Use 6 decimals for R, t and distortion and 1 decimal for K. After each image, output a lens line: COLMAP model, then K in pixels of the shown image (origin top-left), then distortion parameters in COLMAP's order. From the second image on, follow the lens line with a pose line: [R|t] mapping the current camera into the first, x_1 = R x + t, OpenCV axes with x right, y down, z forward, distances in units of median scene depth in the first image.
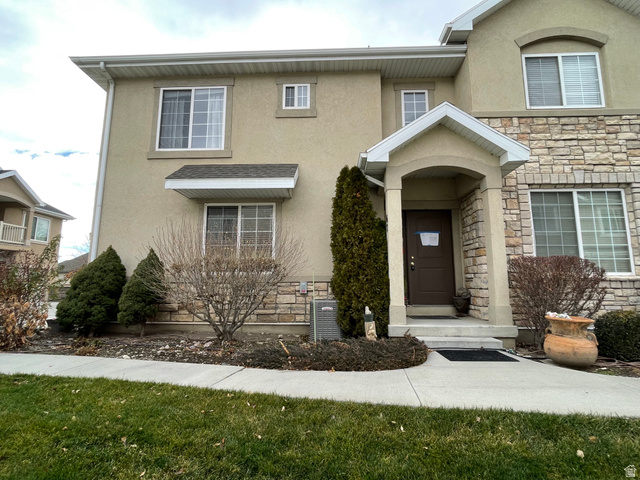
lens RADIAL K [[309.2, 0, 319.5], [0, 309.2, 239.6], [0, 0, 1]] dist [-0.003008, -0.000515]
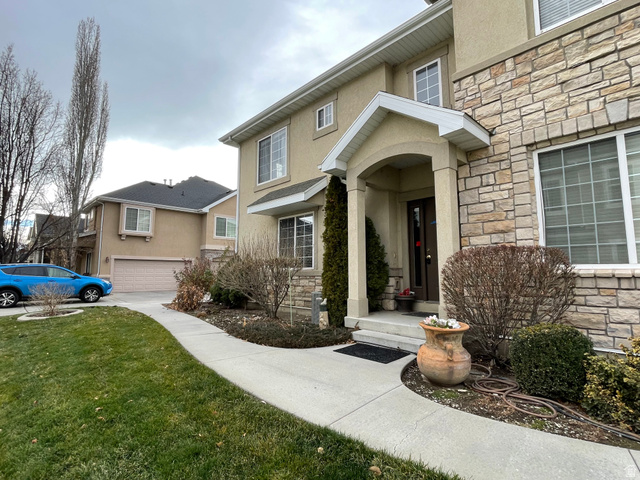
lens RADIAL K [[309.2, 0, 328.7], [0, 309.2, 237.9], [0, 0, 1]] dist [-0.003008, -0.000515]
pose [[0.746746, -0.075448, -0.660816, 0.788562], [0.096400, 0.995332, -0.004706, -0.002371], [0.658086, -0.060189, 0.750533, 0.128185]]
